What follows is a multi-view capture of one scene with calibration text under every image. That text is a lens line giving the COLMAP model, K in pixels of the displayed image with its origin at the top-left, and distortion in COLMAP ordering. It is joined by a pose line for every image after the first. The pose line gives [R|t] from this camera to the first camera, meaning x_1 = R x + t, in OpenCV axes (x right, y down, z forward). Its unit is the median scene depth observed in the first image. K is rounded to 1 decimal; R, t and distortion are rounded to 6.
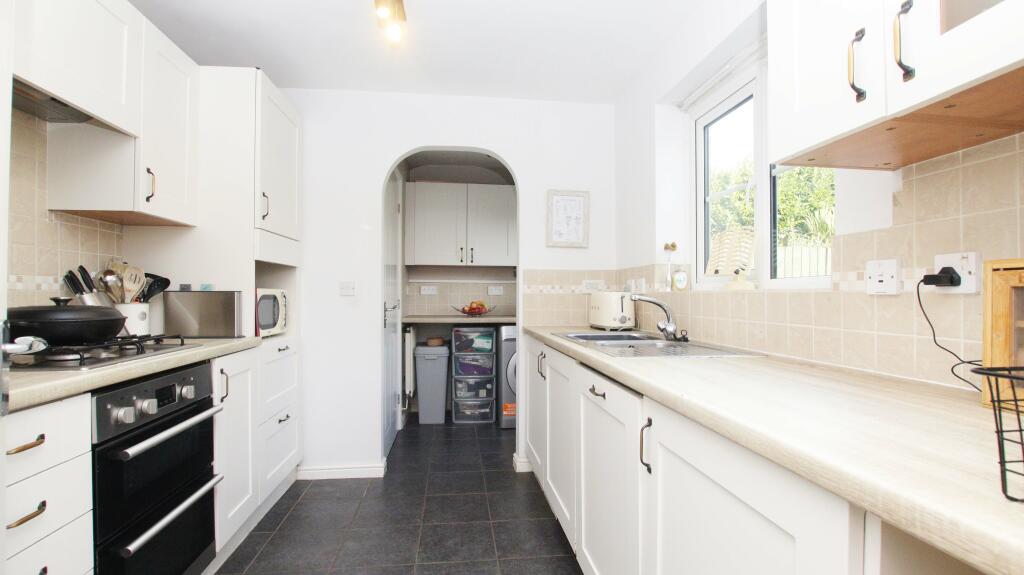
lens RADIAL K [[480.7, 0, 512.7], [0, 480.7, 293.8], [0, 0, 1]] dist [0.000613, -0.000006]
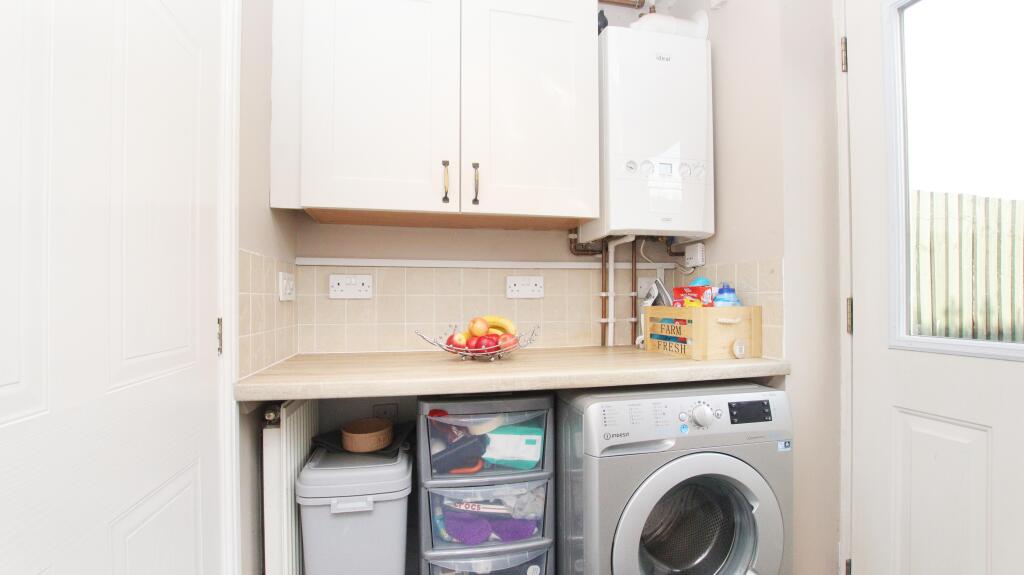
lens RADIAL K [[480.7, 0, 509.7], [0, 480.7, 291.3], [0, 0, 1]] dist [0.000613, -0.000006]
pose [[0.994009, -0.006332, 0.109110, -0.101105], [0.007061, 0.999955, -0.006294, -0.000620], [-0.109065, 0.007026, 0.994010, 0.674587]]
